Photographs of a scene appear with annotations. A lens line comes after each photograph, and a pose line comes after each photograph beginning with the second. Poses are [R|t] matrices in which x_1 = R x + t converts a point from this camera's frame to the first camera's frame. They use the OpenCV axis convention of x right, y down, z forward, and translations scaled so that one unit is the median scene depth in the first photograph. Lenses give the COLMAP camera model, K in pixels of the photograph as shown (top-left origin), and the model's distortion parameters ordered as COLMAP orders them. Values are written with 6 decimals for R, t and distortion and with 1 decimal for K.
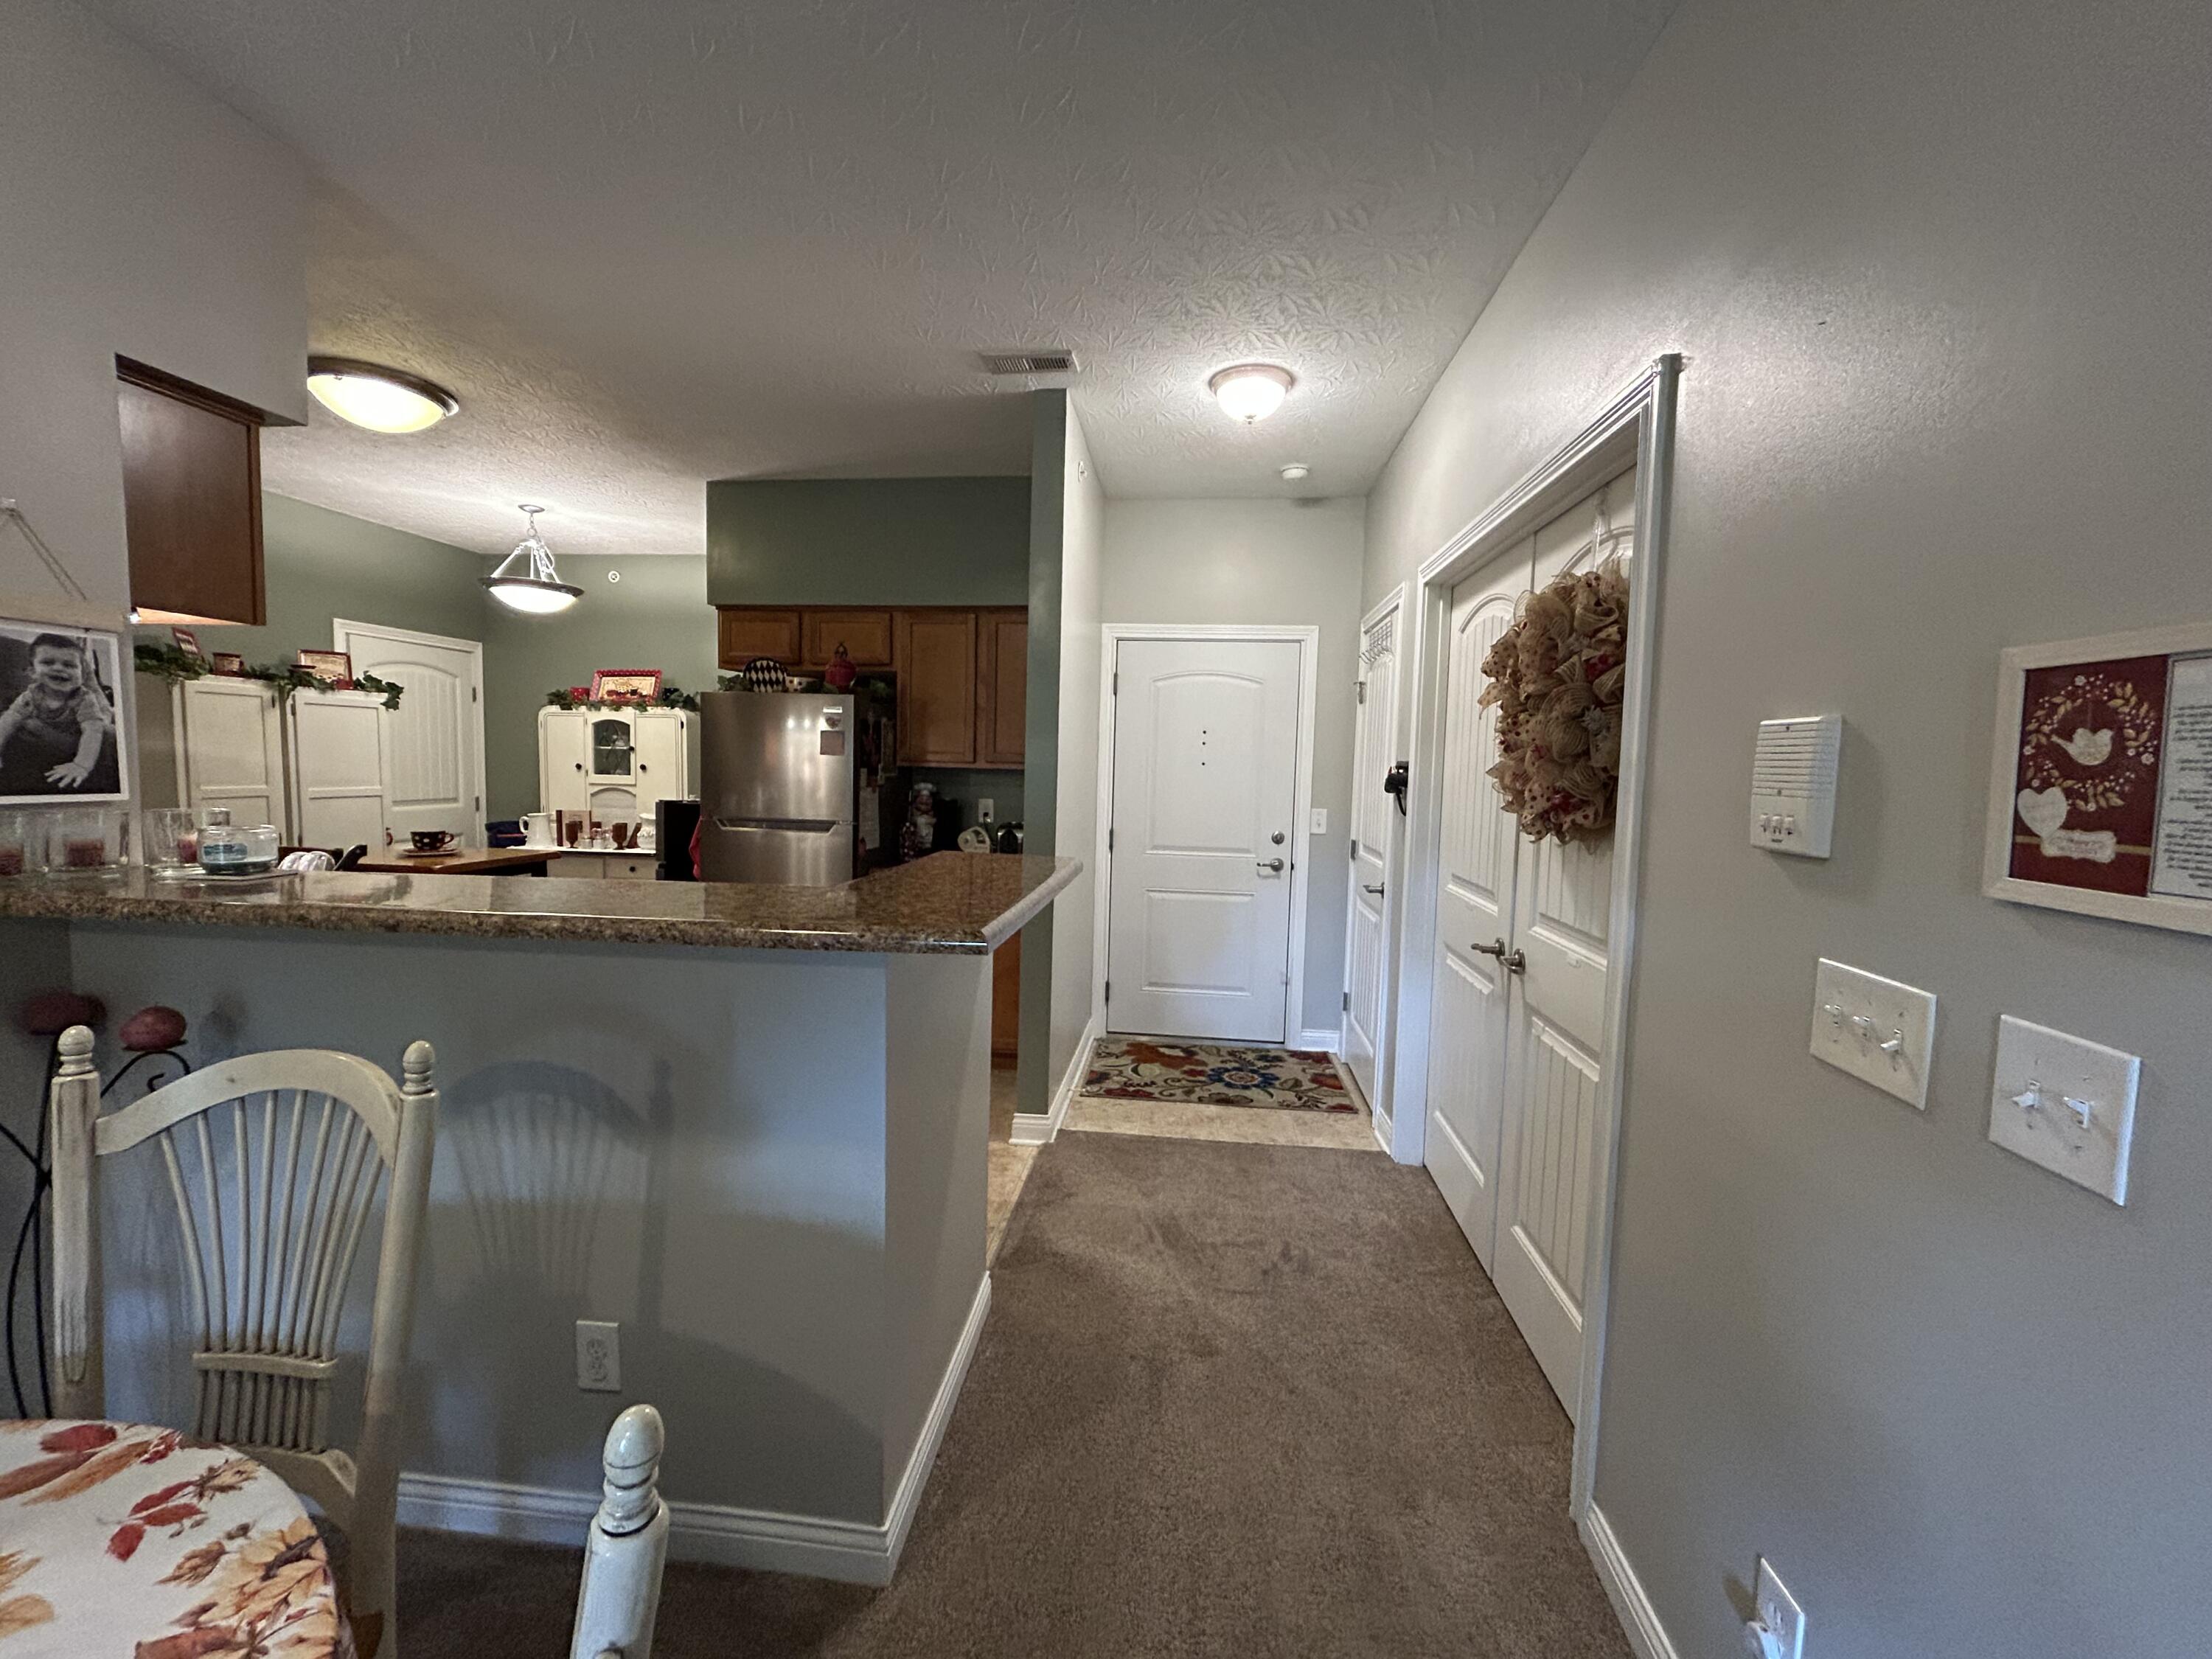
lens RADIAL K [[896.7, 0, 1106.0], [0, 896.7, 829.5], [0, 0, 1]] dist [-0.002307, -0.000254]
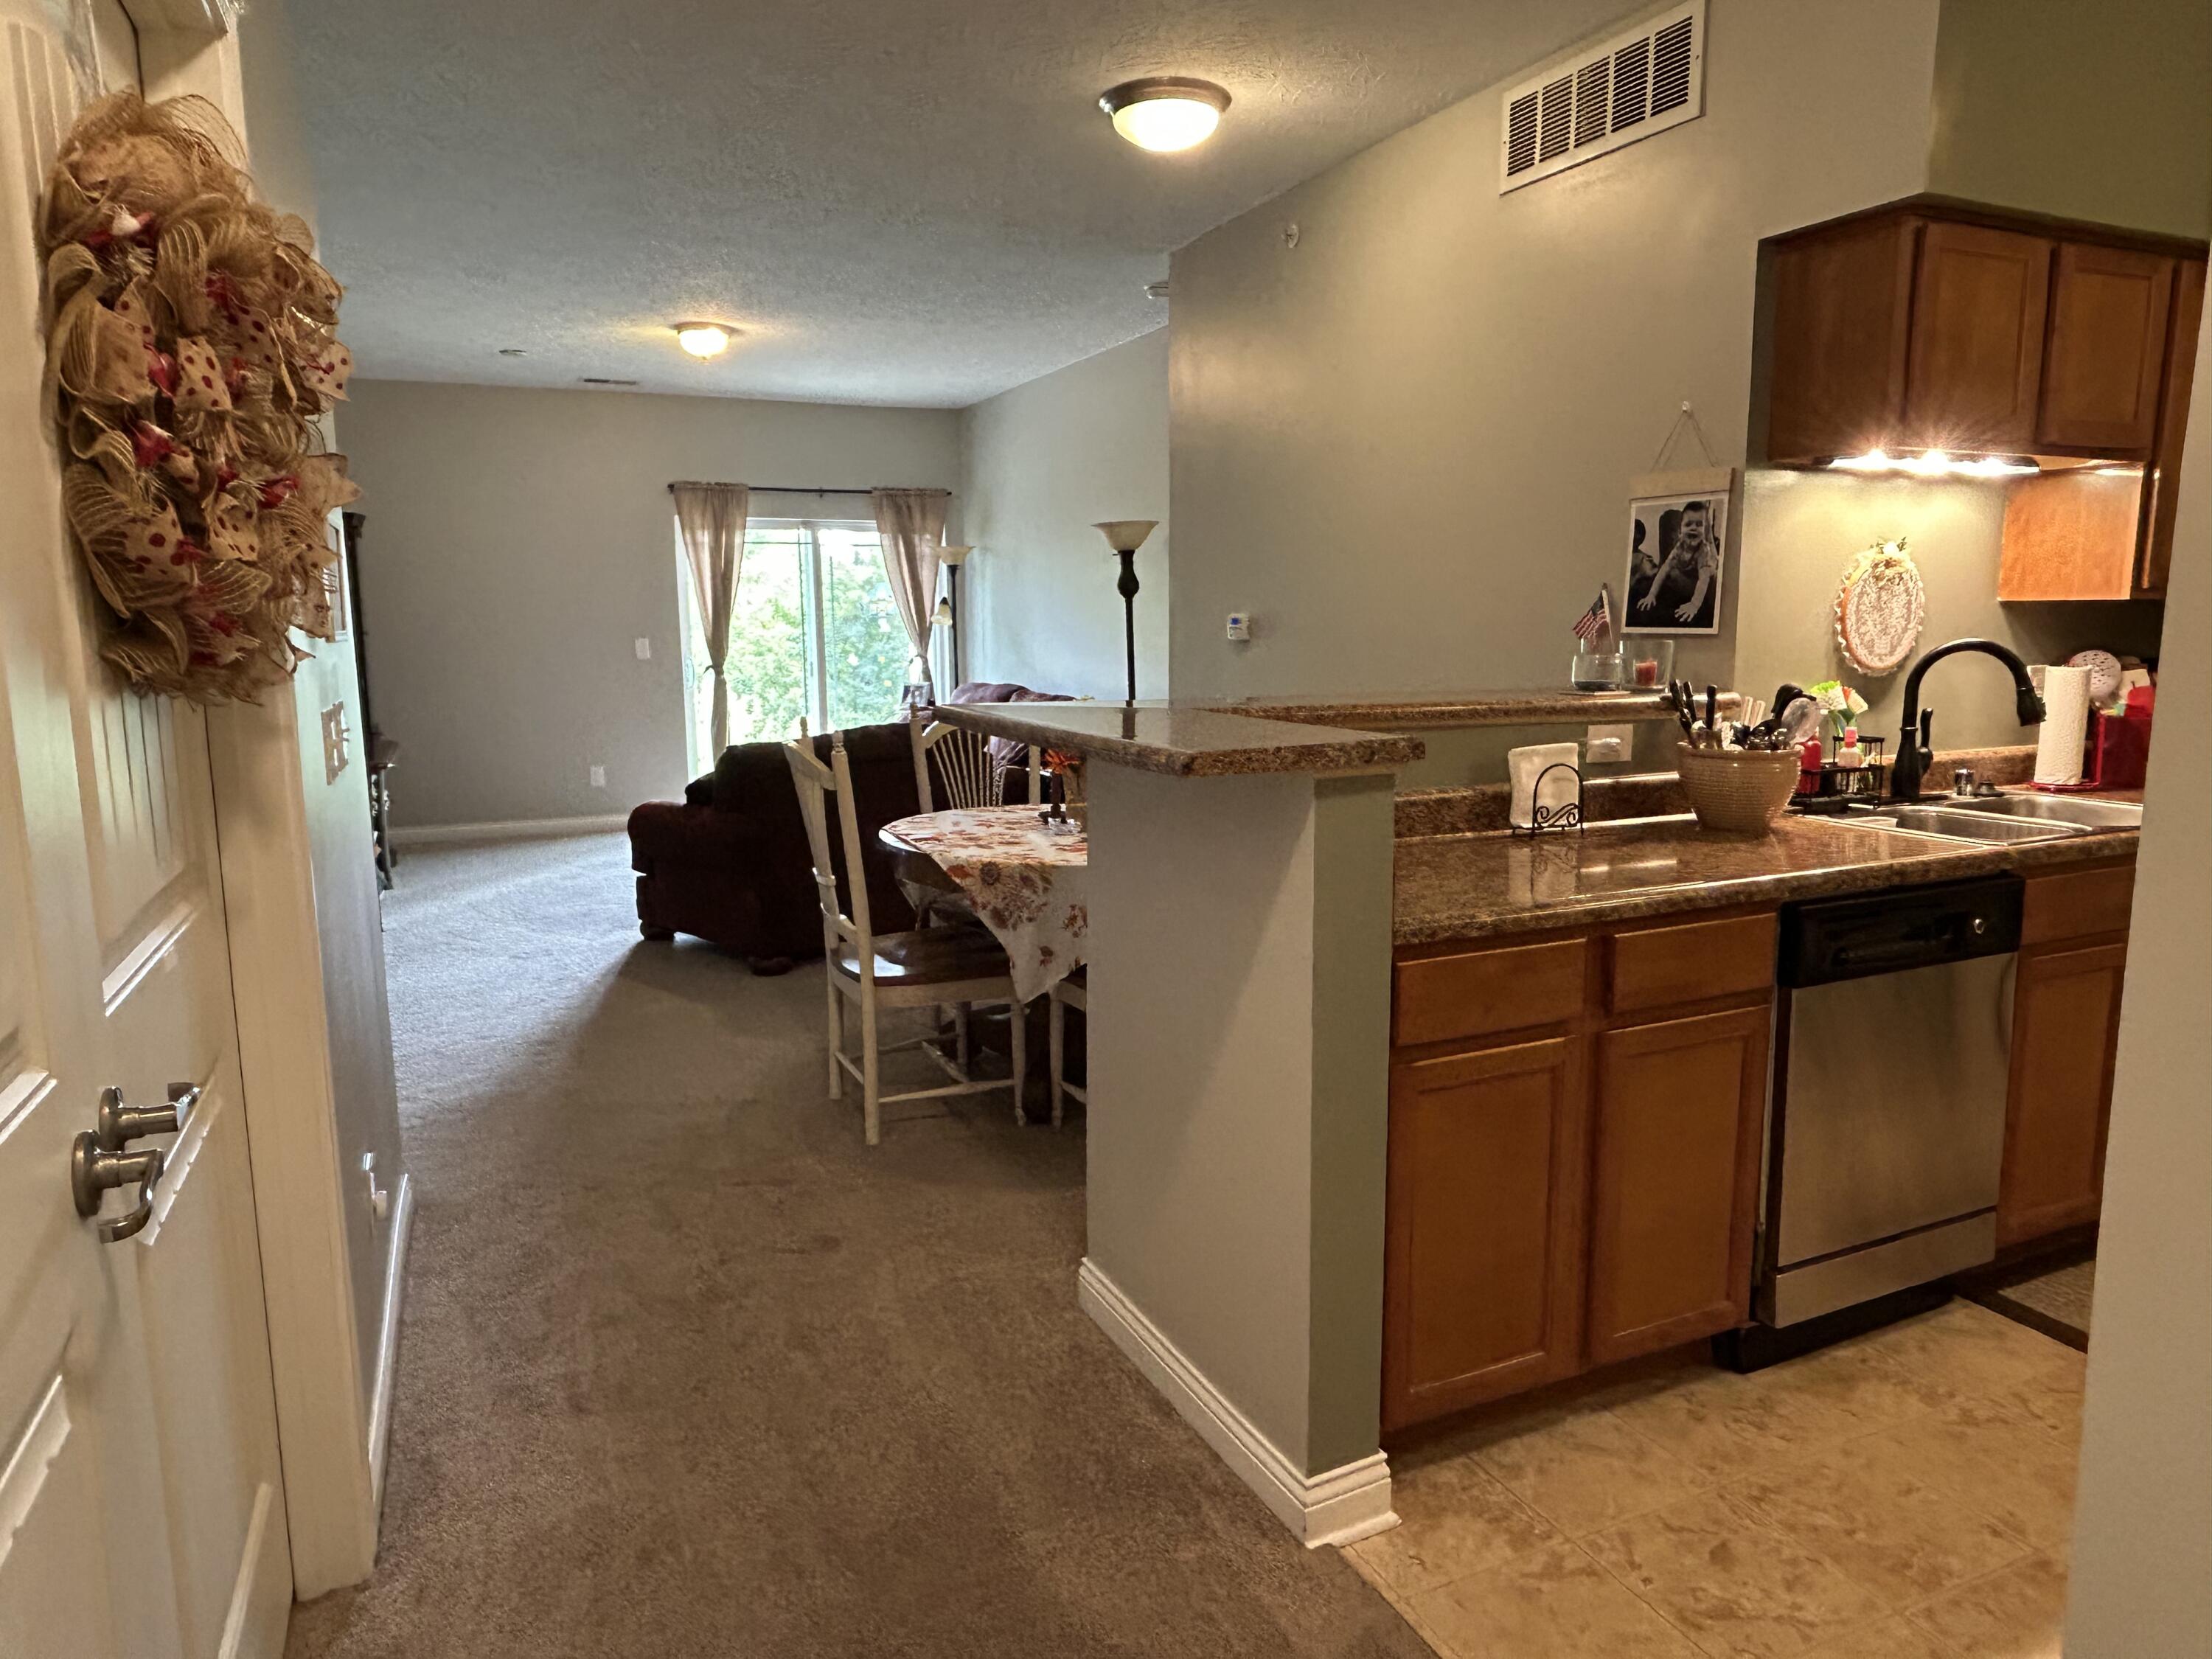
lens RADIAL K [[1391.7, 0, 1099.2], [0, 1391.7, 835.8], [0, 0, 1]] dist [-0.003954, 0.001793]
pose [[-0.861361, 0.061551, -0.504251, 0.213484], [-0.051539, 0.976922, 0.207284, -0.042995], [0.505372, 0.204535, -0.838310, 0.843892]]
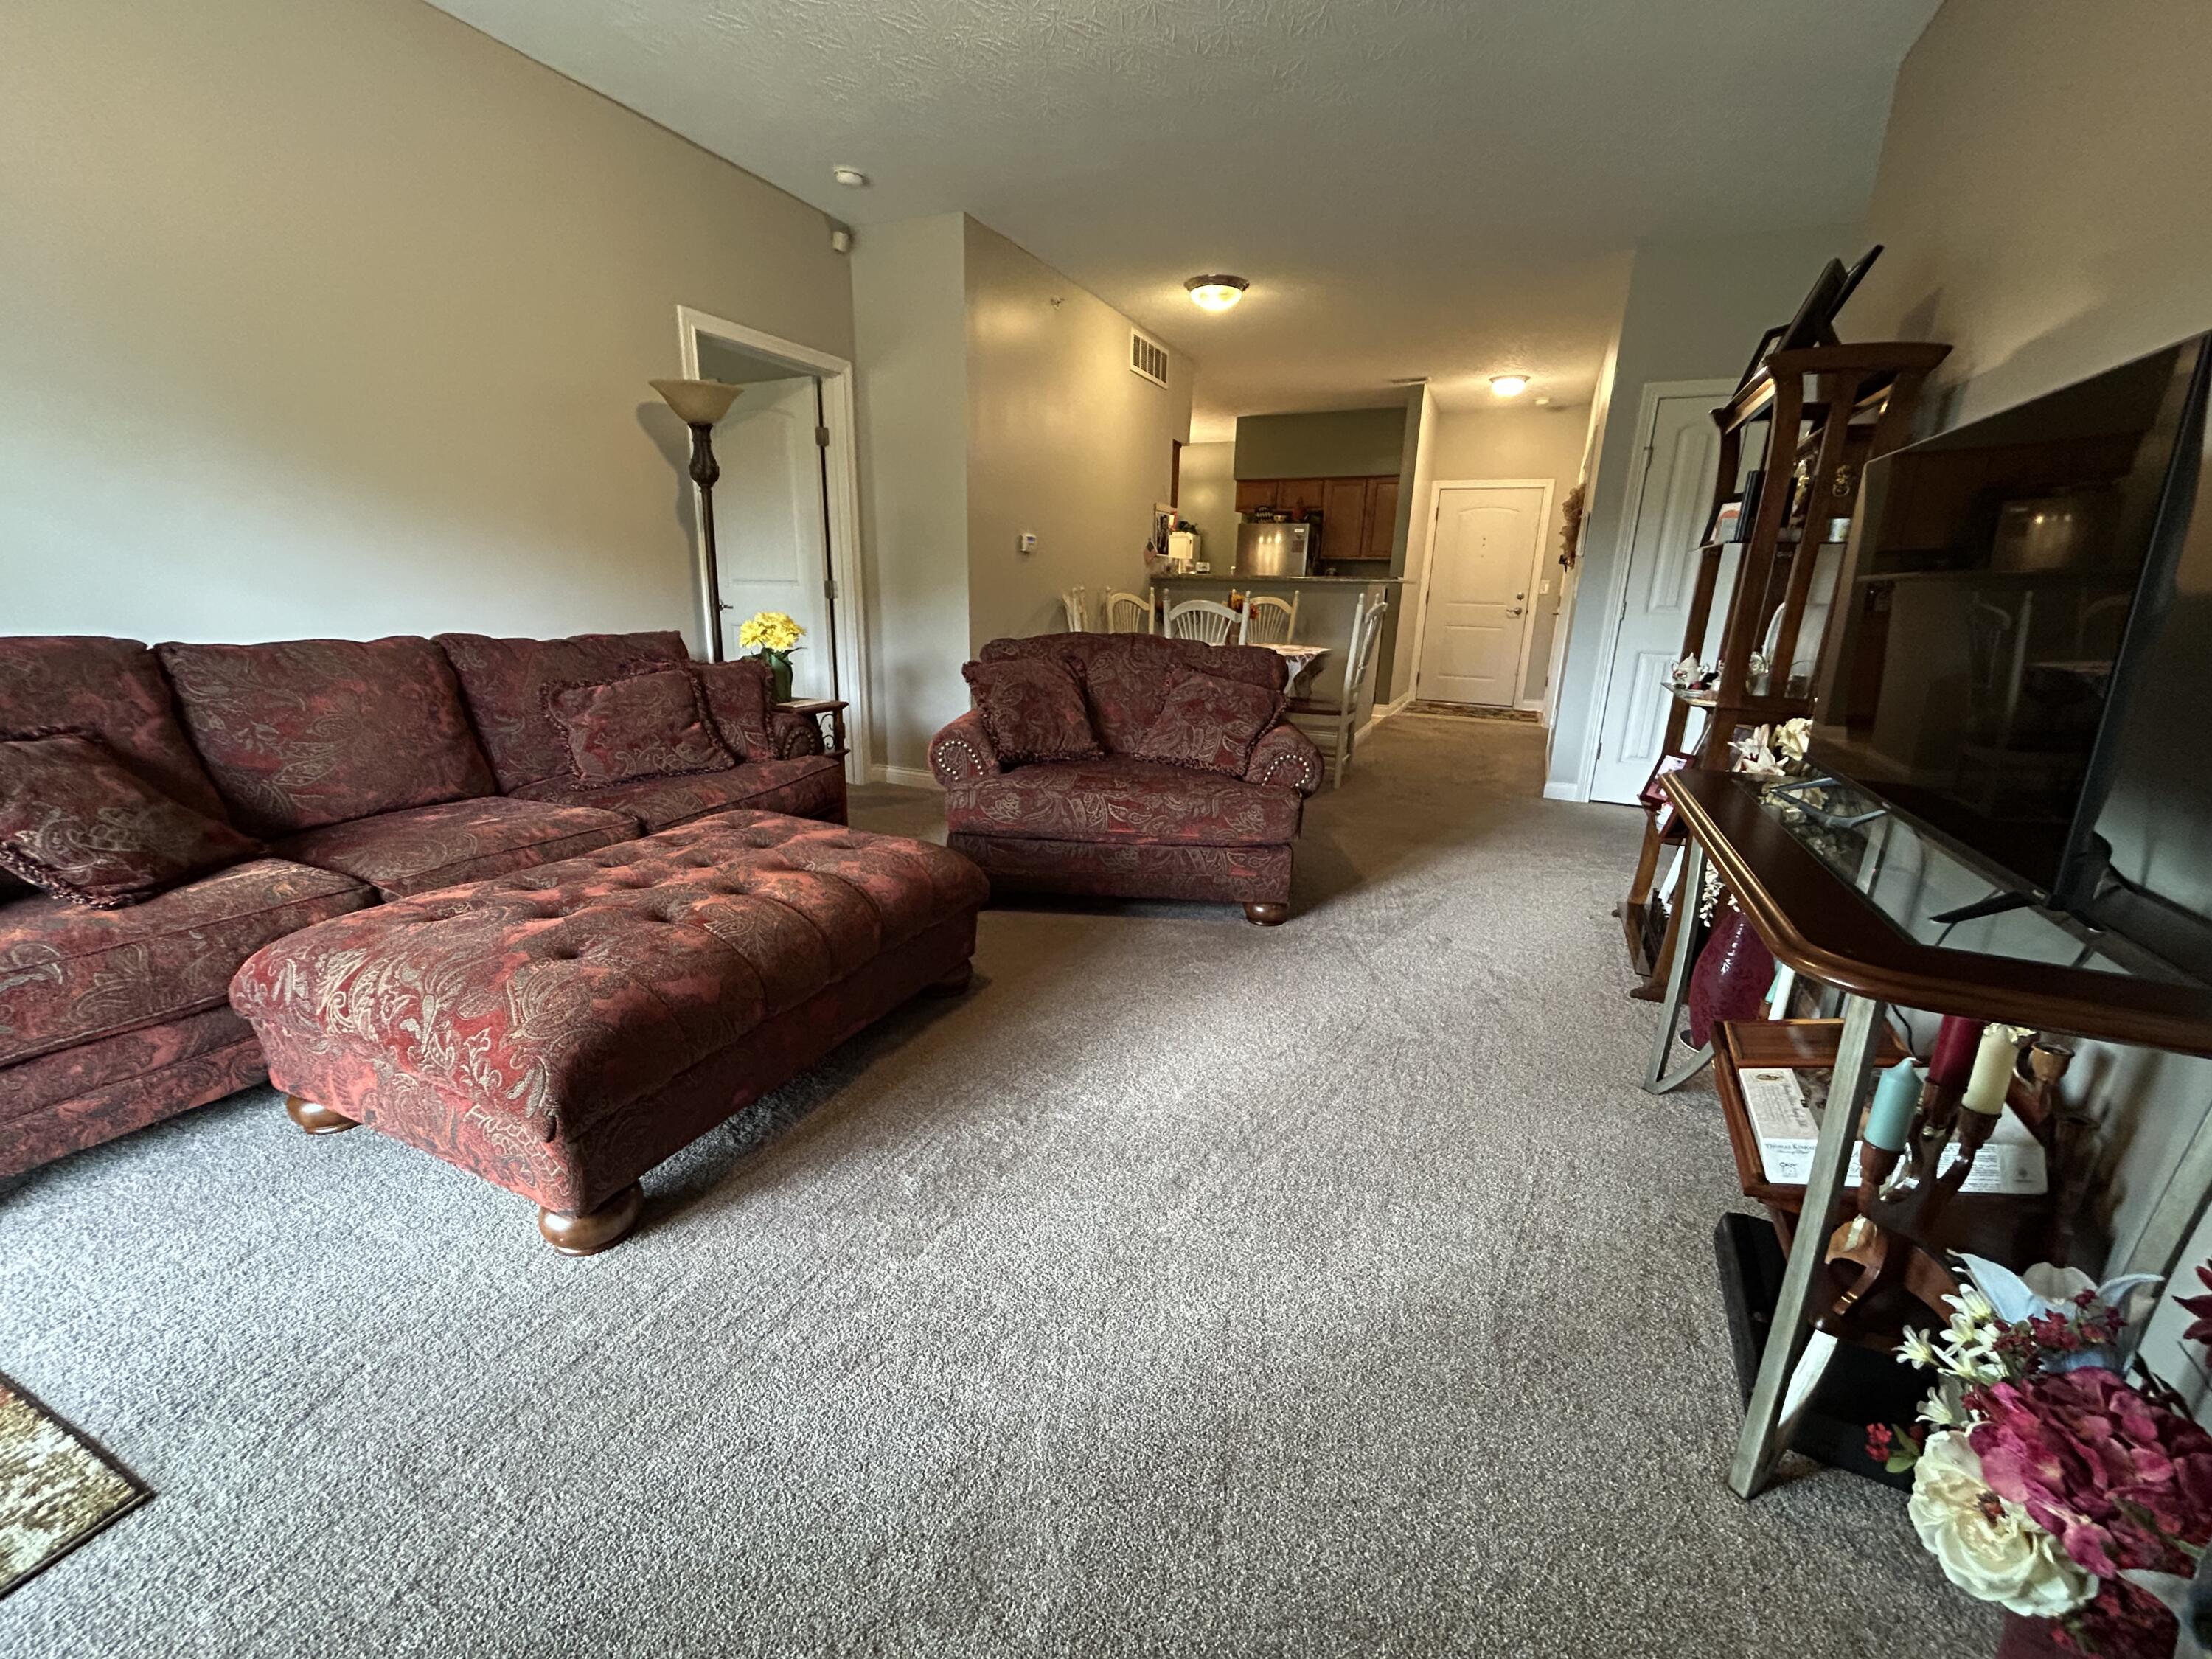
lens RADIAL K [[880.2, 0, 1106.0], [0, 880.2, 829.5], [0, 0, 1]] dist [-0.002480, -0.000118]
pose [[0.942854, 0.086951, -0.321660, 0.006596], [-0.023928, 0.980528, 0.194918, 0.155416], [0.332345, -0.176083, 0.926575, -1.136850]]
